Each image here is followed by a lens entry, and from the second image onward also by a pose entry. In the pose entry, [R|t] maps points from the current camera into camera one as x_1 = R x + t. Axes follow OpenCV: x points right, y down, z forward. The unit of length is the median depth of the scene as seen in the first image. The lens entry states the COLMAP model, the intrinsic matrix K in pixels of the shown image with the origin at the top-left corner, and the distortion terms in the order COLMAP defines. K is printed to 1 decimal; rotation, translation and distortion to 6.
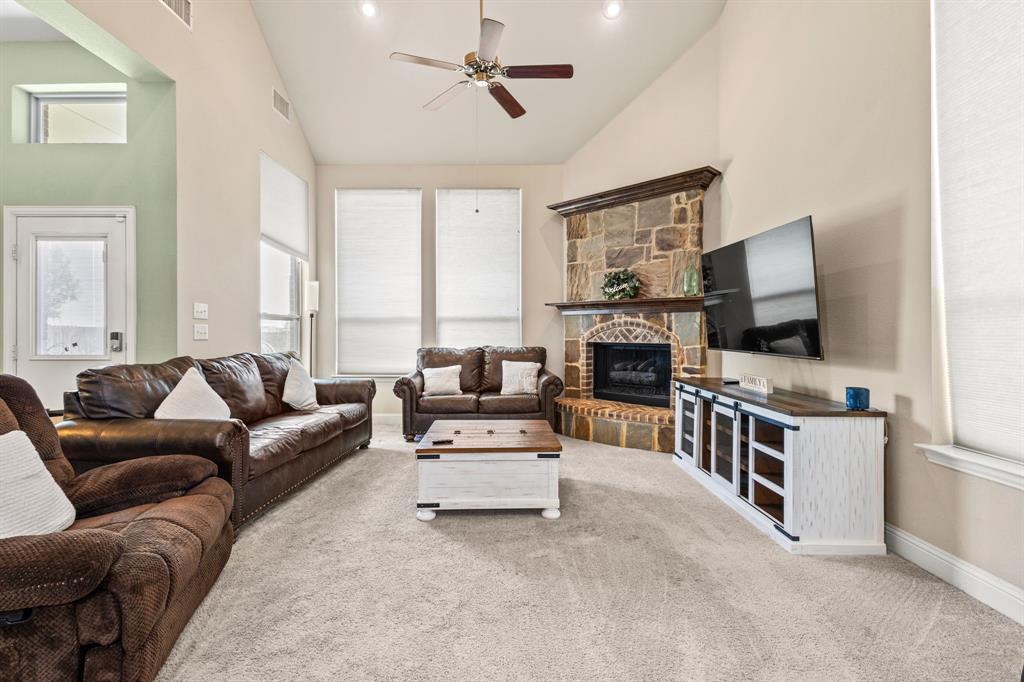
lens RADIAL K [[471.5, 0, 512.2], [0, 471.5, 335.1], [0, 0, 1]] dist [0.002485, -0.000213]
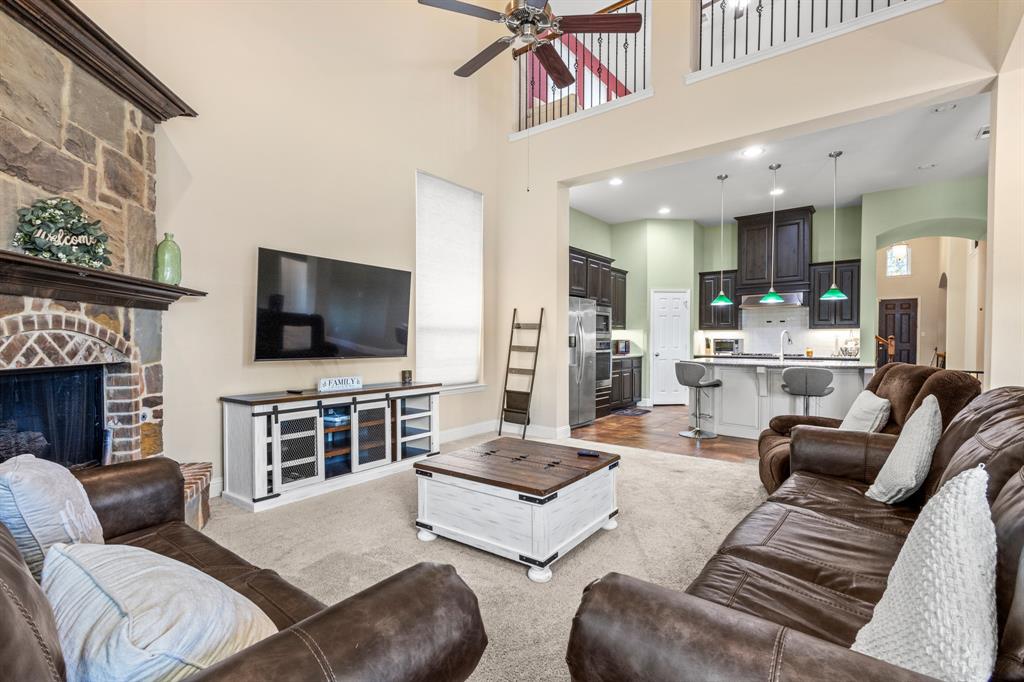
lens RADIAL K [[471.5, 0, 511.7], [0, 471.5, 342.1], [0, 0, 1]] dist [0.002485, -0.000213]
pose [[-0.796067, 0.001117, 0.605207, -0.363144], [0.008969, 0.999910, 0.009953, -0.007008], [-0.605142, 0.013352, -0.796006, 1.121495]]
